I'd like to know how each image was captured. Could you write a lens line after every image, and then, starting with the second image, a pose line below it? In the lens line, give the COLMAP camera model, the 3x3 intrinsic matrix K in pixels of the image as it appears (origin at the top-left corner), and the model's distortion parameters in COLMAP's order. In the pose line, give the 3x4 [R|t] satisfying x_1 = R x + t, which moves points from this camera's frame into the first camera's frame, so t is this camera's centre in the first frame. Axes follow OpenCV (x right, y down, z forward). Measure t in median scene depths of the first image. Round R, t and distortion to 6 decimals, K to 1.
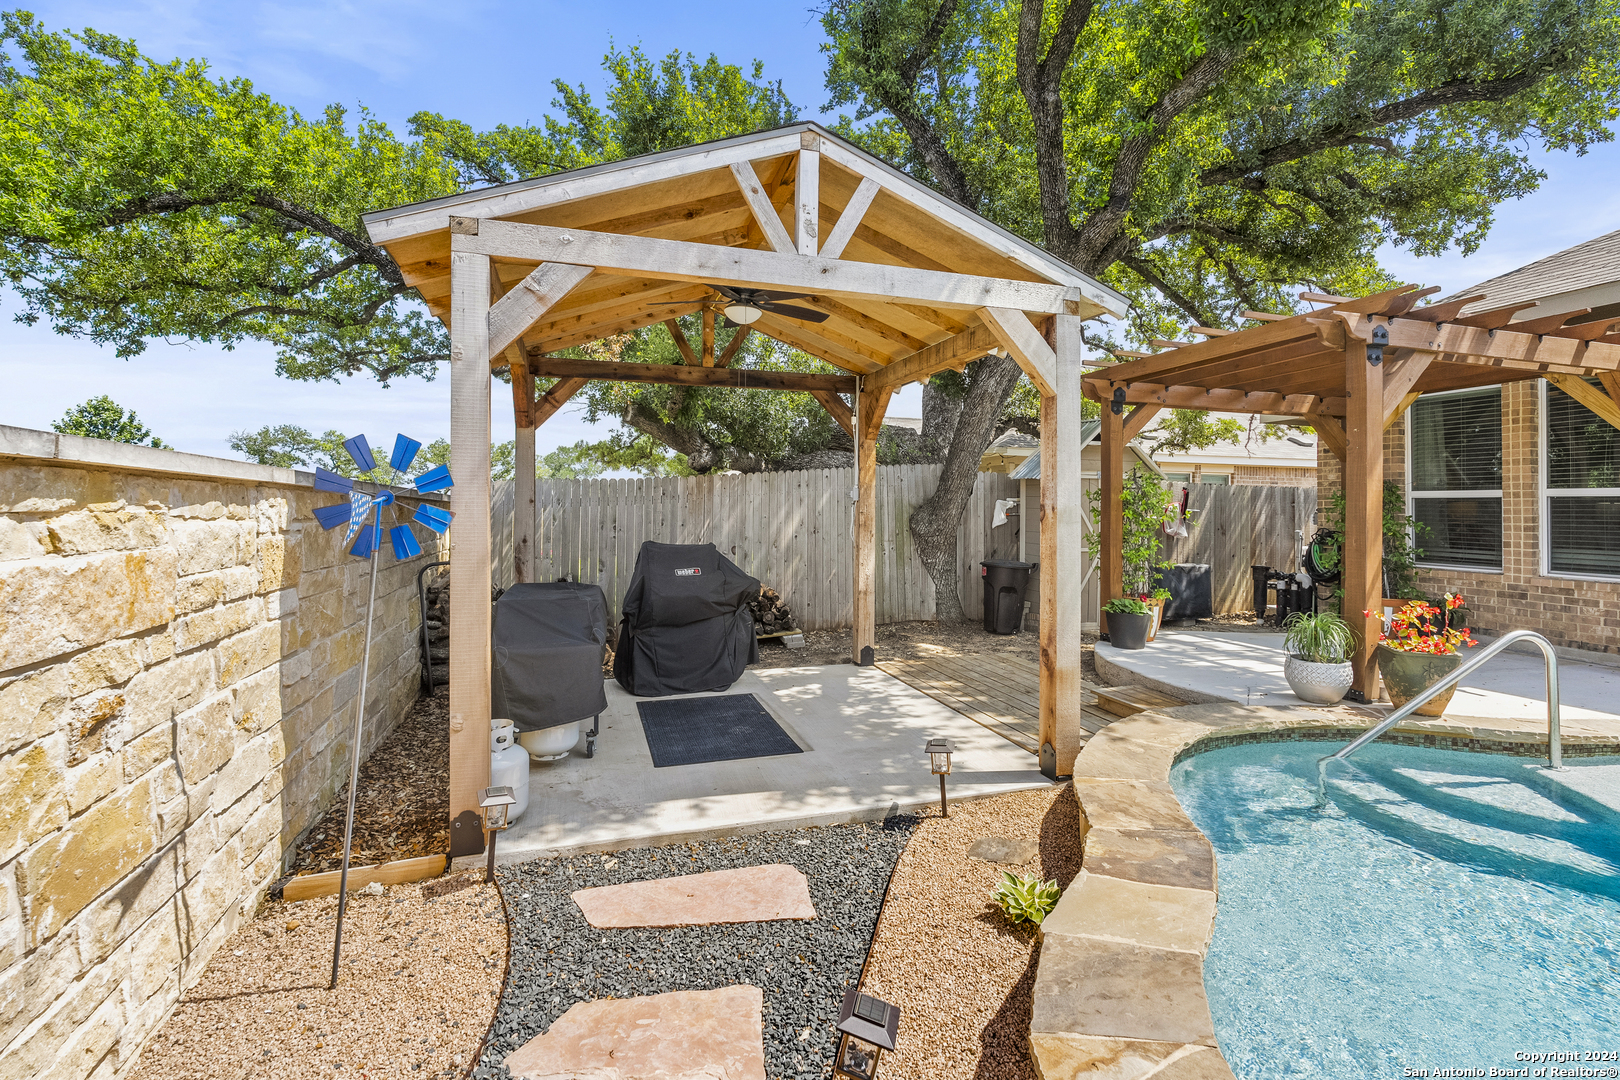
lens RADIAL K [[725.1, 0, 812.6], [0, 725.1, 511.9], [0, 0, 1]] dist [-0.003001, -0.000183]
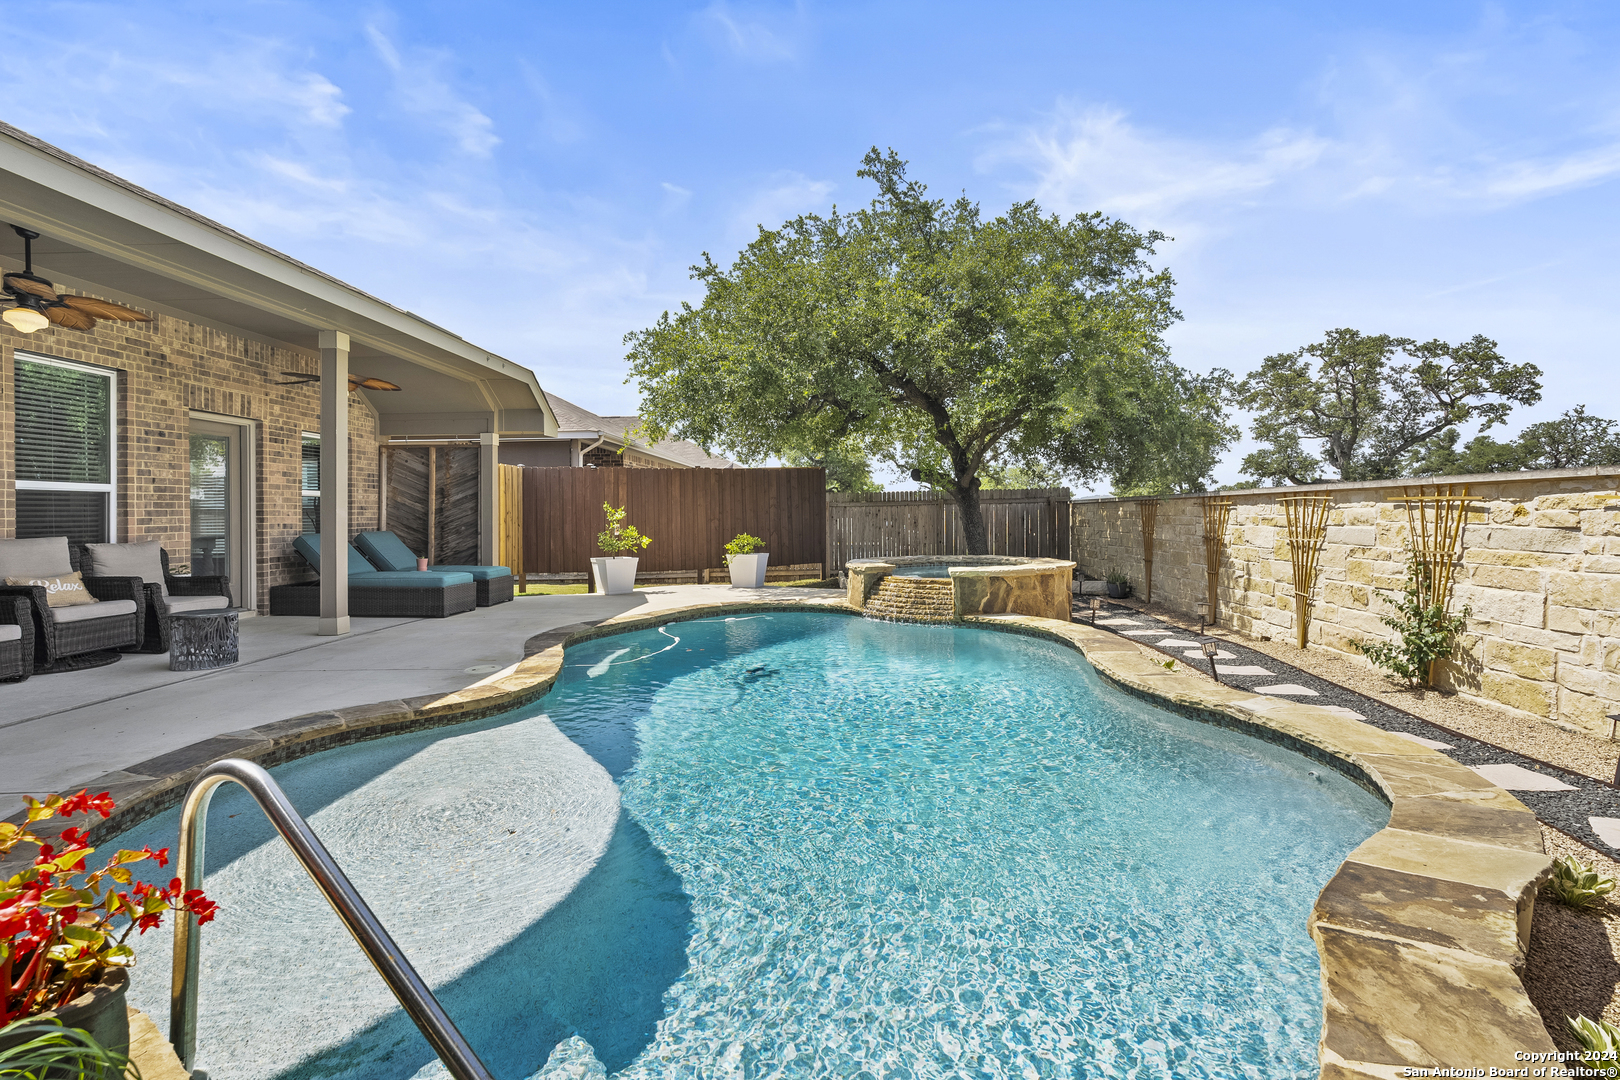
lens RADIAL K [[725.1, 0, 812.6], [0, 725.1, 511.9], [0, 0, 1]] dist [-0.003001, -0.000183]
pose [[-0.940984, -0.002651, 0.338440, 0.342841], [0.000567, 0.999956, 0.009411, 0.010463], [-0.338450, 0.009047, -0.940941, 0.823108]]
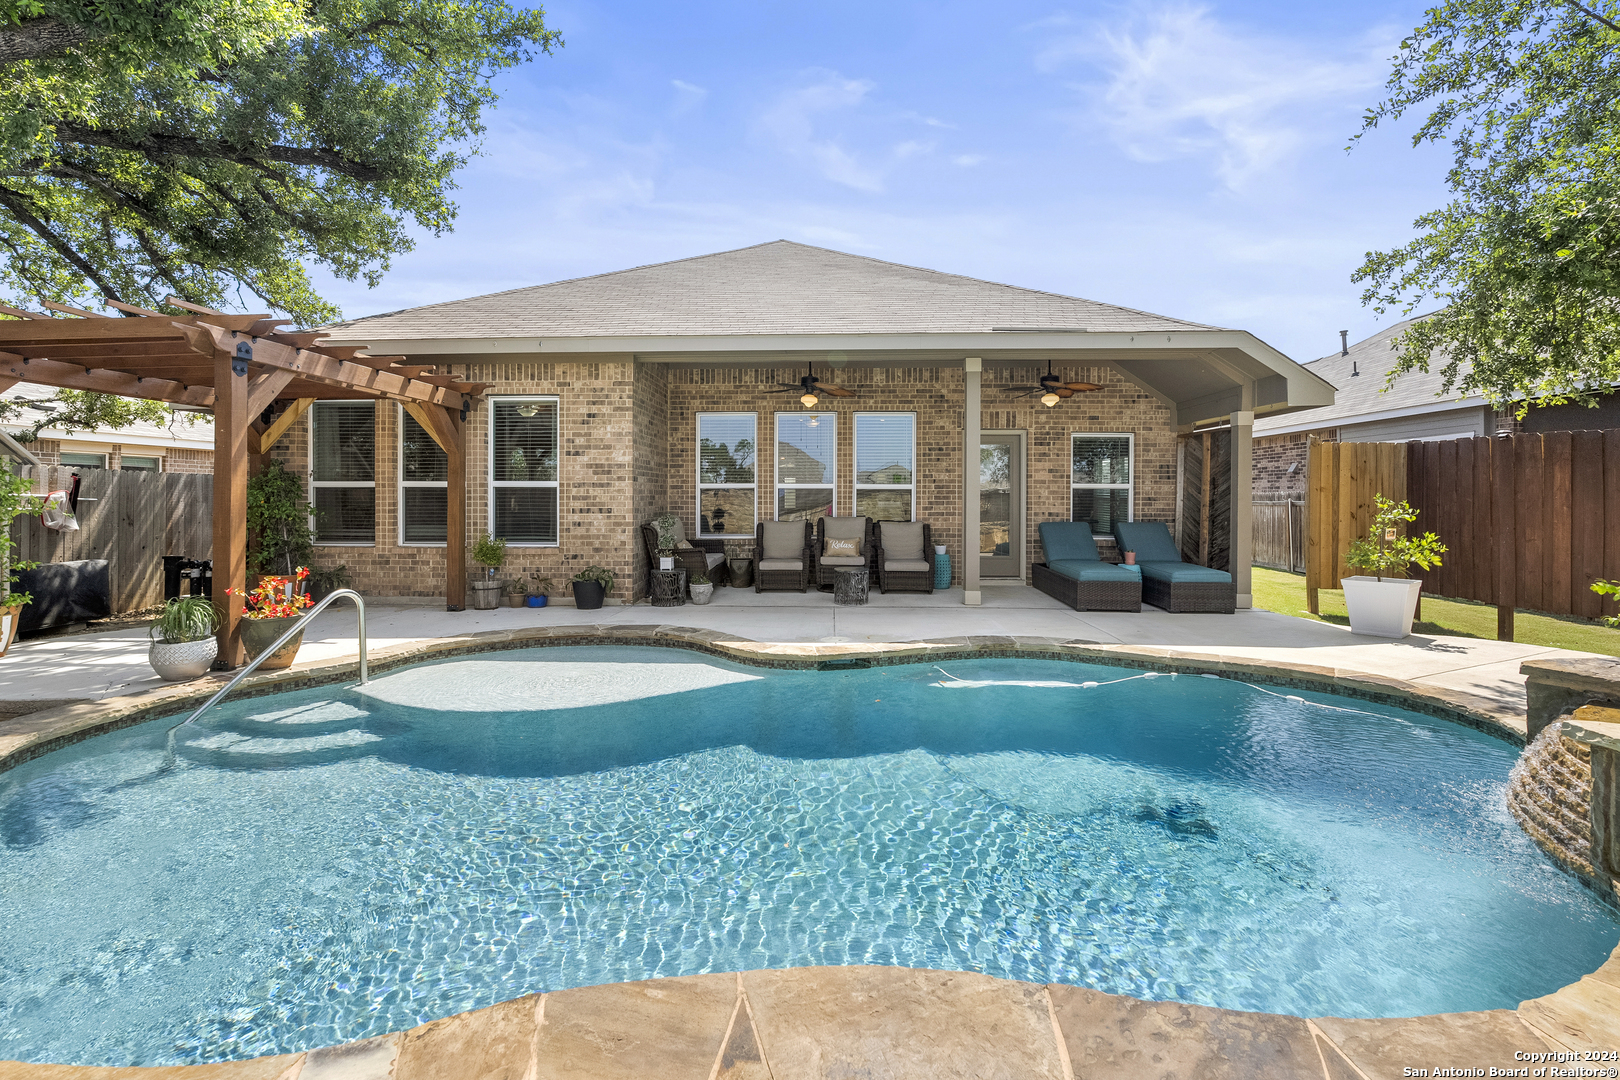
lens RADIAL K [[733.2, 0, 811.5], [0, 733.2, 491.2], [0, 0, 1]] dist [-0.001888, -0.000324]
pose [[0.352745, -0.004962, 0.935706, 0.003940], [0.007659, 0.999968, 0.002415, -0.010642], [-0.935688, 0.006314, 0.352771, -0.197009]]
